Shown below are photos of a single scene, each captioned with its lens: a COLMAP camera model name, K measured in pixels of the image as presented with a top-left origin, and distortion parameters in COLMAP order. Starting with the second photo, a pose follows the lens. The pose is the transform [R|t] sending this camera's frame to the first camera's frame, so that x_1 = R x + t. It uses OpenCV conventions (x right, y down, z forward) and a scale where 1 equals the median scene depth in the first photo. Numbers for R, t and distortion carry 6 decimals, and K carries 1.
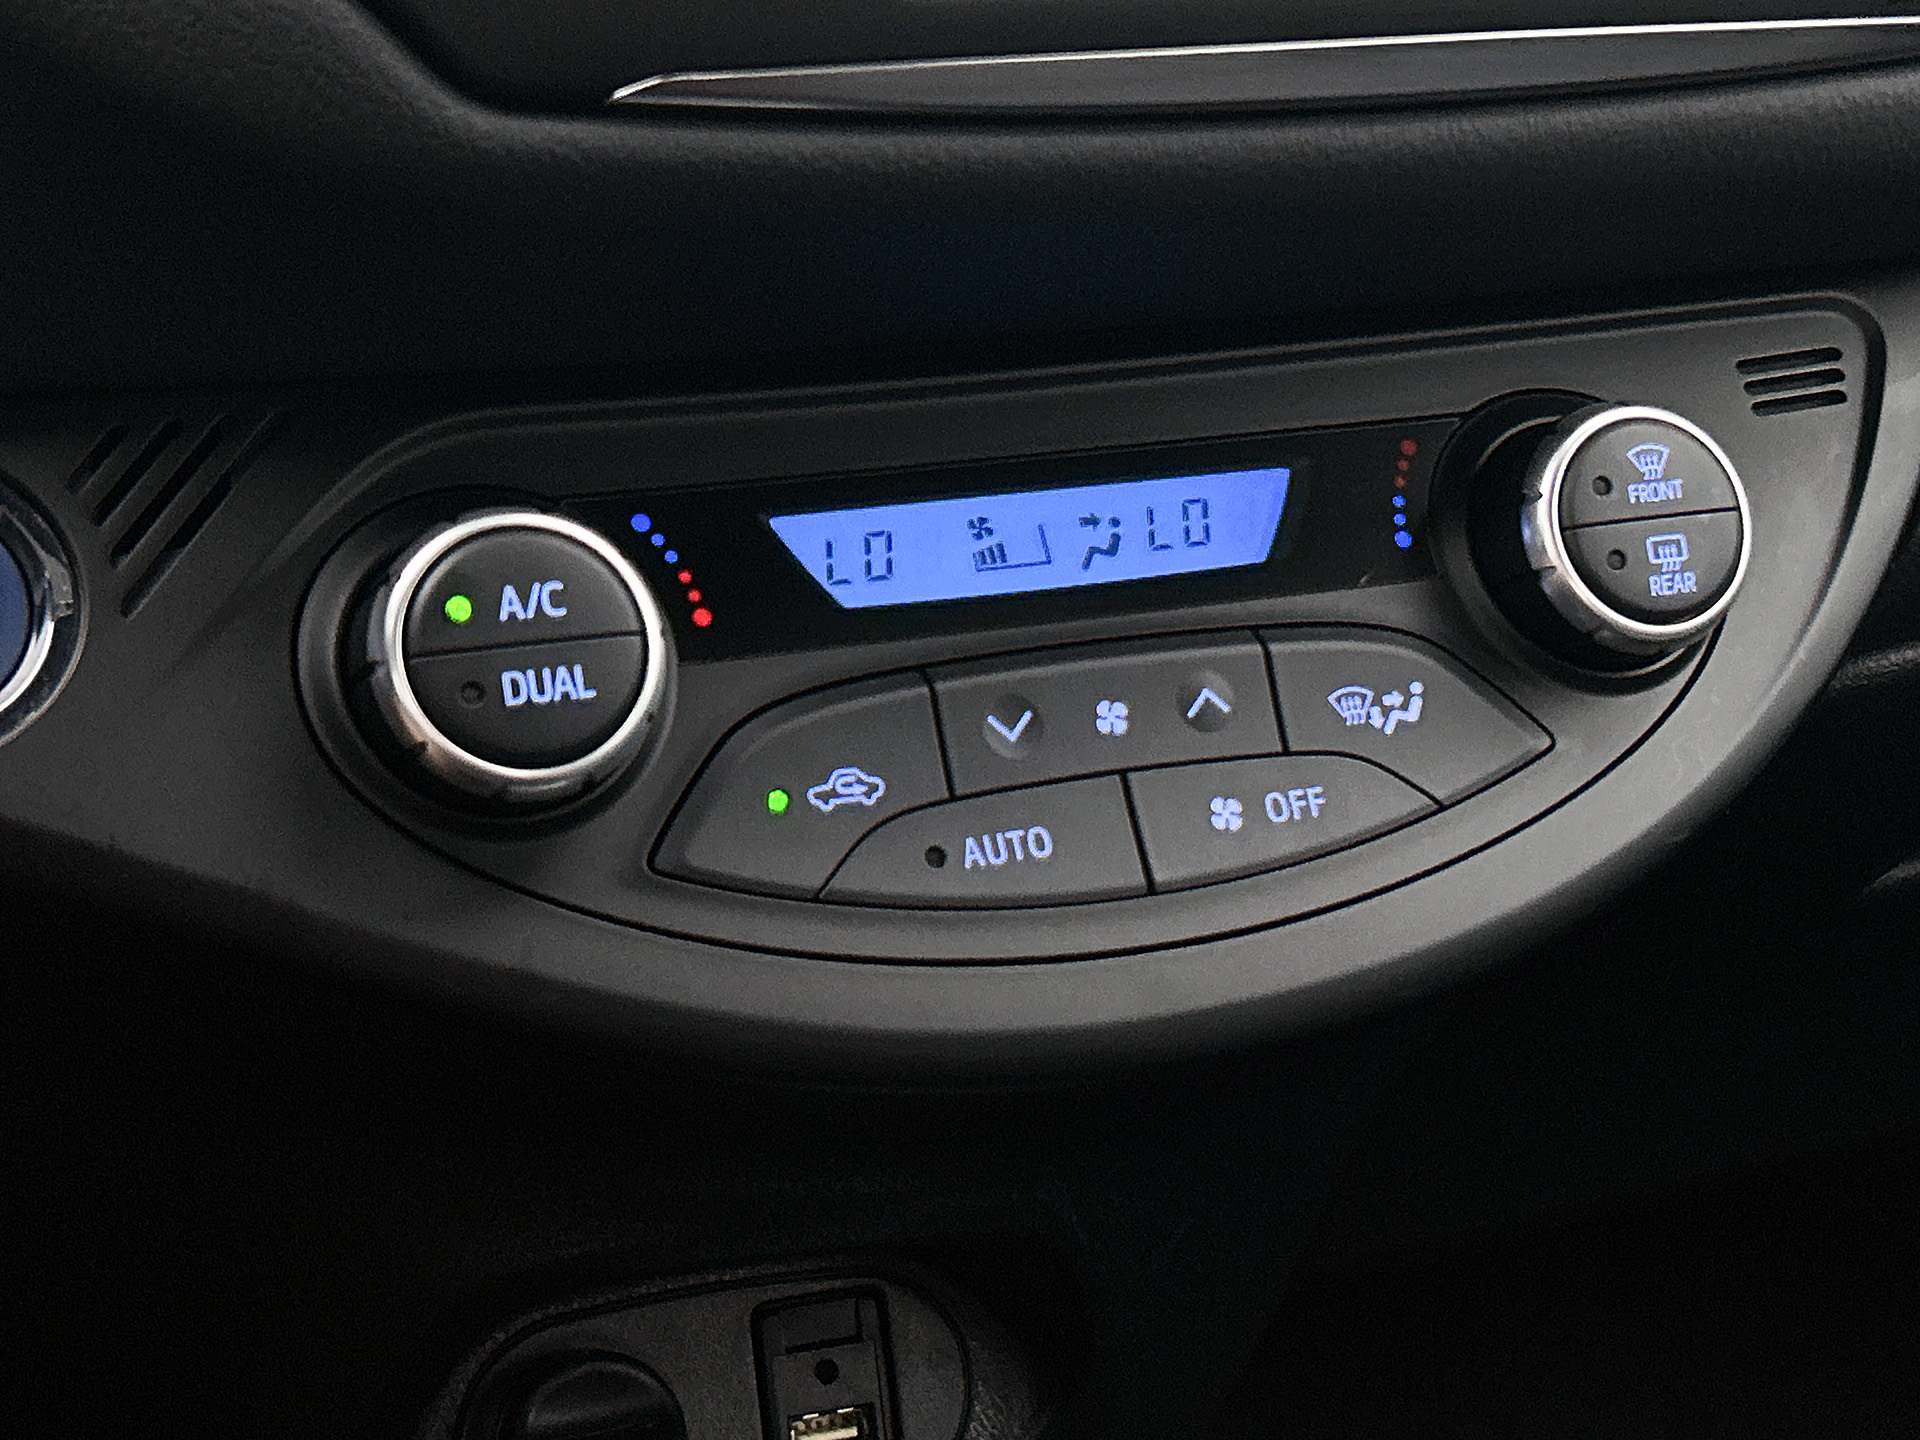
lens RADIAL K [[3057.9, 0, 985.4], [0, 3057.9, 718.2], [0, 0, 1]] dist [0.227522, -1.017680]
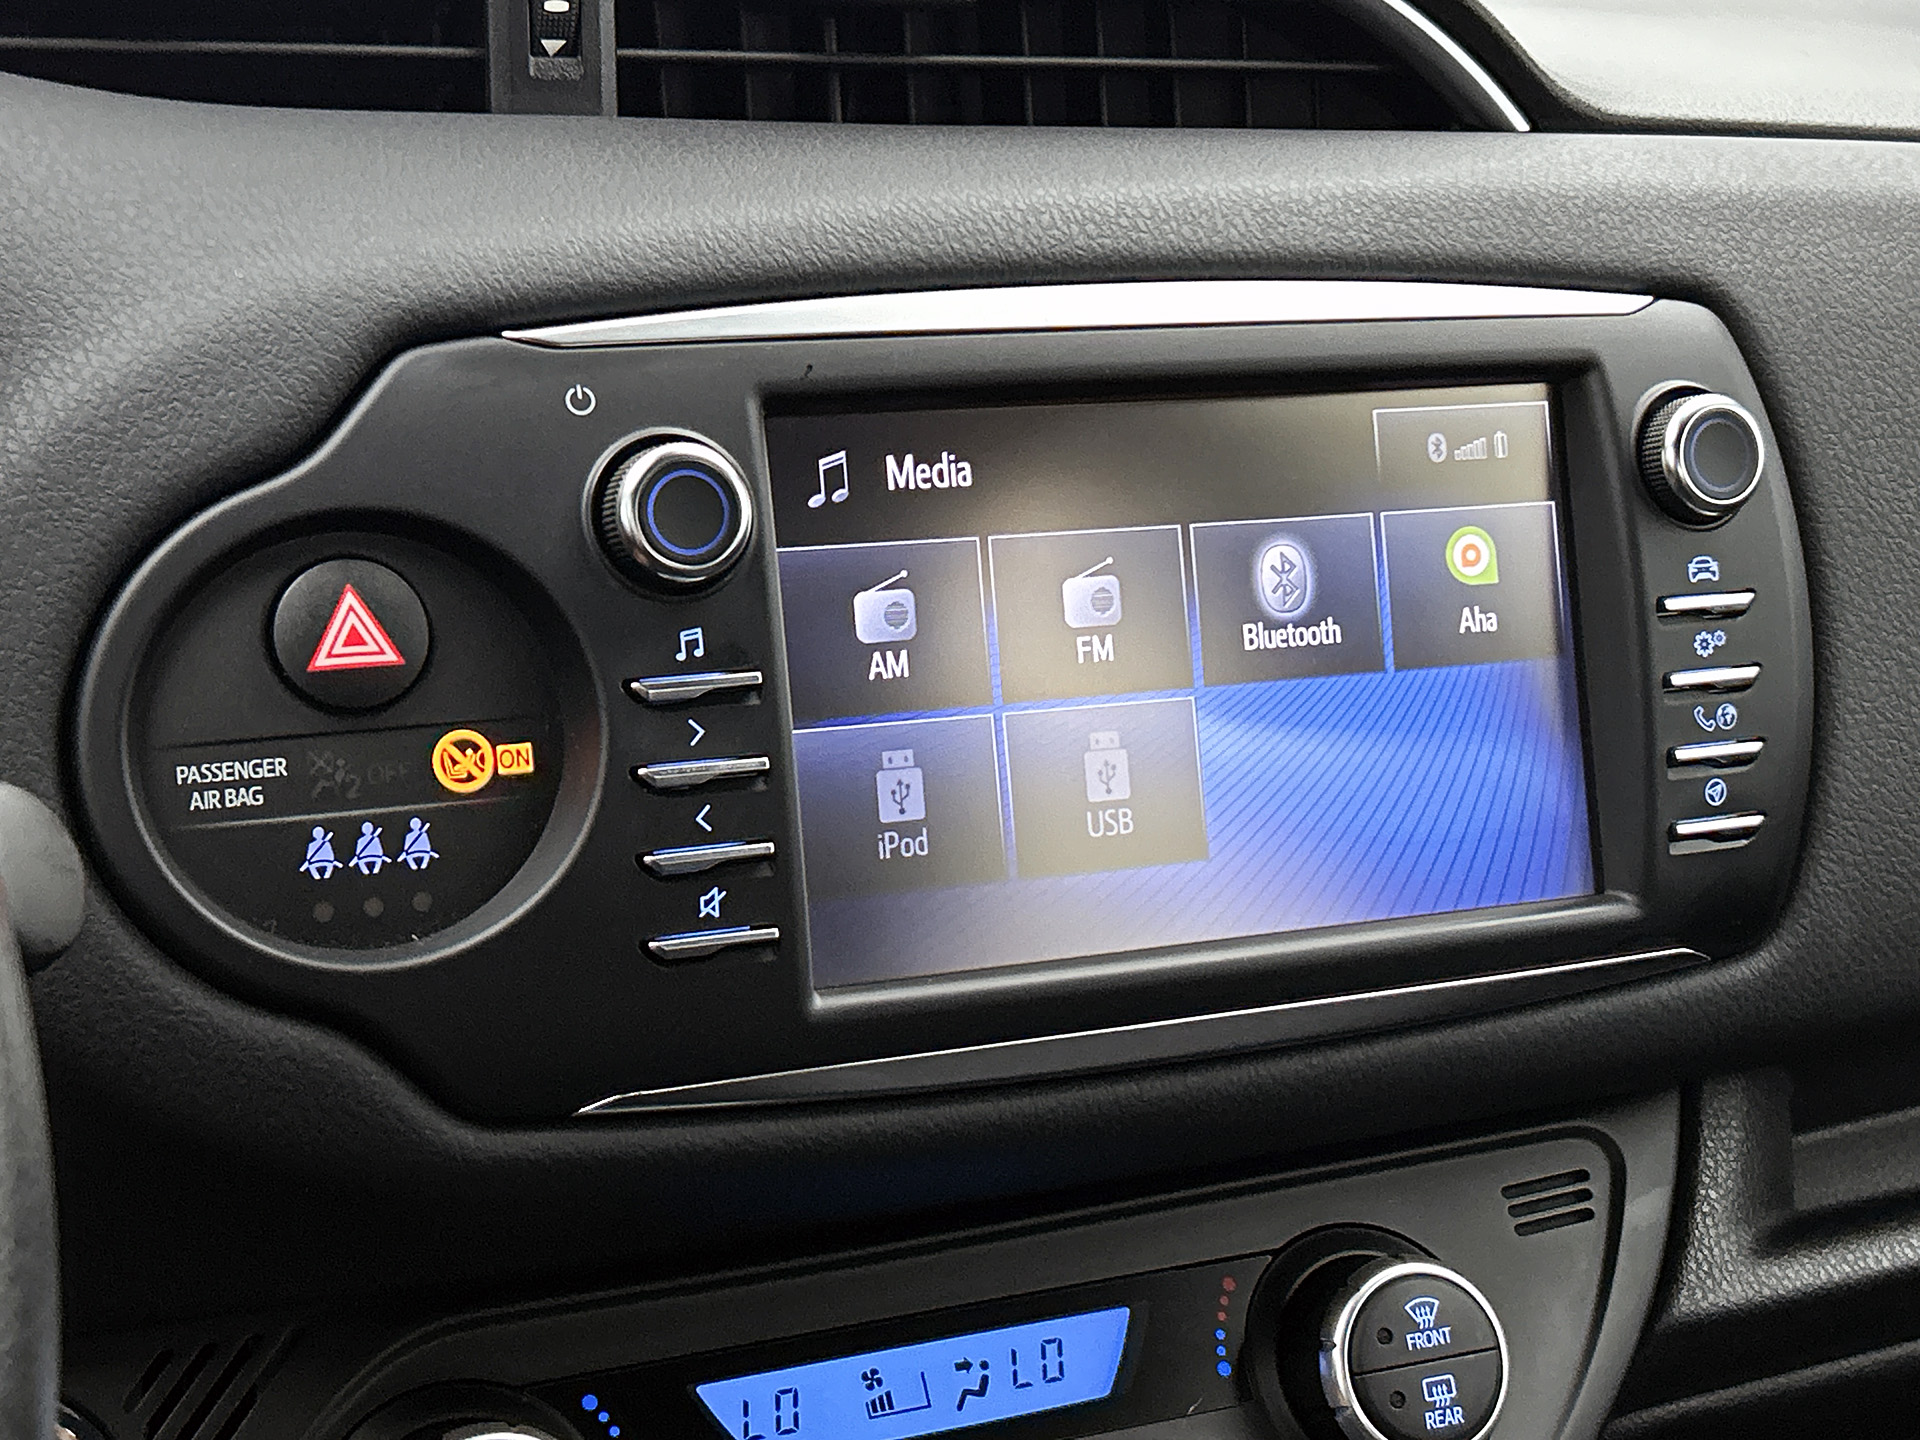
lens RADIAL K [[3057.9, 0, 985.4], [0, 3057.9, 718.2], [0, 0, 1]] dist [0.227522, -1.017680]
pose [[0.999533, -0.001625, 0.030512, 0.006292], [0.004340, 0.996012, -0.089112, -0.209539], [-0.030245, 0.089203, 0.995554, -0.226018]]
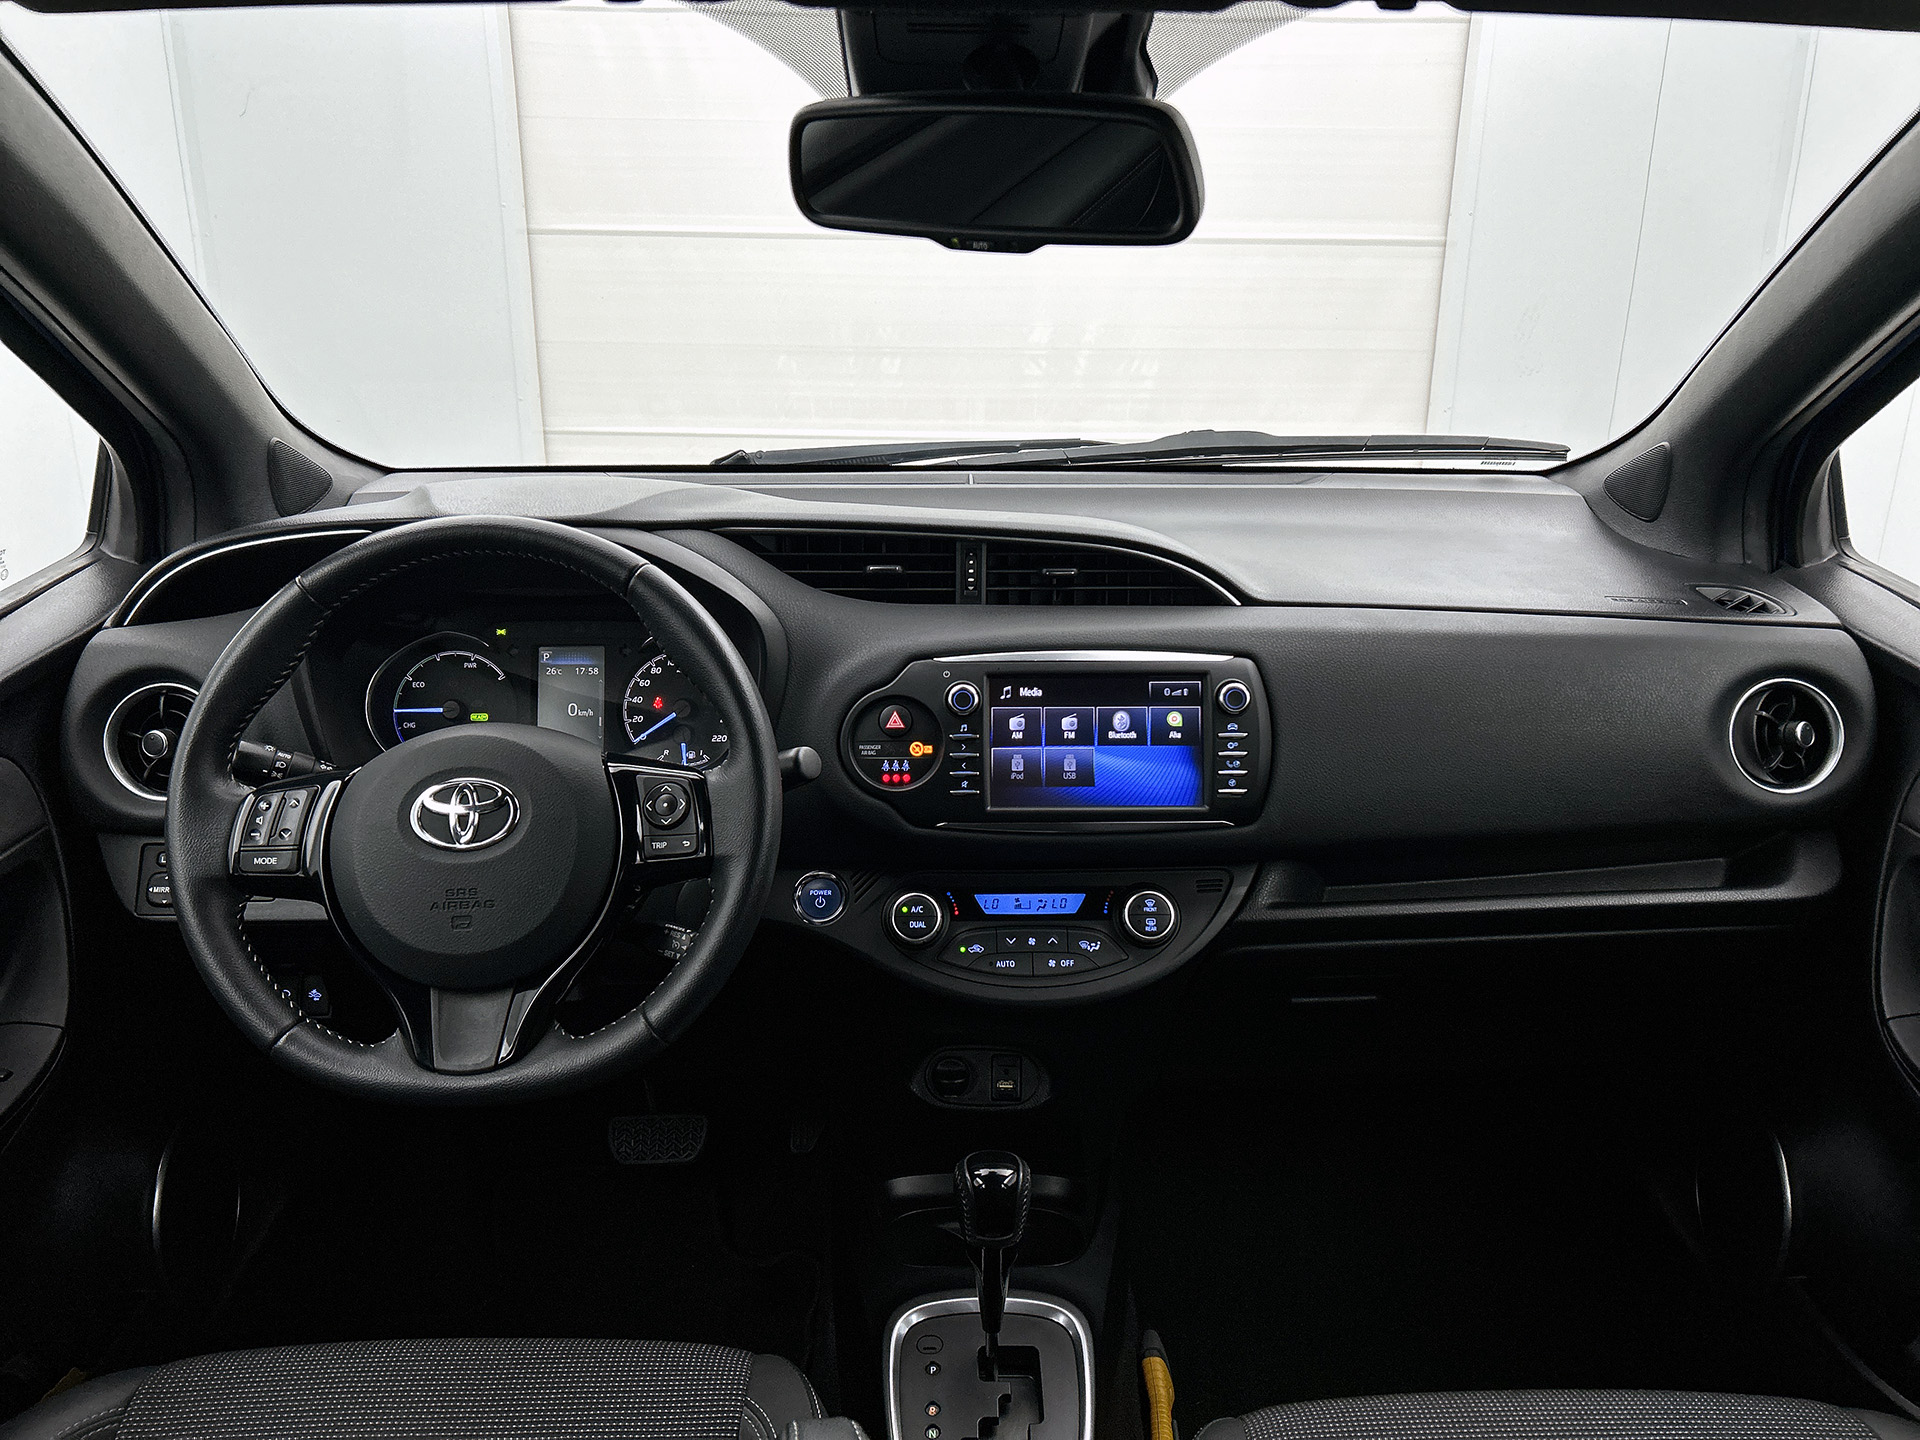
lens RADIAL K [[1431.5, 0, 972.1], [0, 1431.5, 726.1], [0, 0, 1]] dist [0.085523, -0.192581]
pose [[0.922659, 0.074708, -0.378311, 0.807494], [-0.106867, 0.992166, -0.064706, -0.186281], [0.370514, 0.100130, 0.923414, -1.267490]]
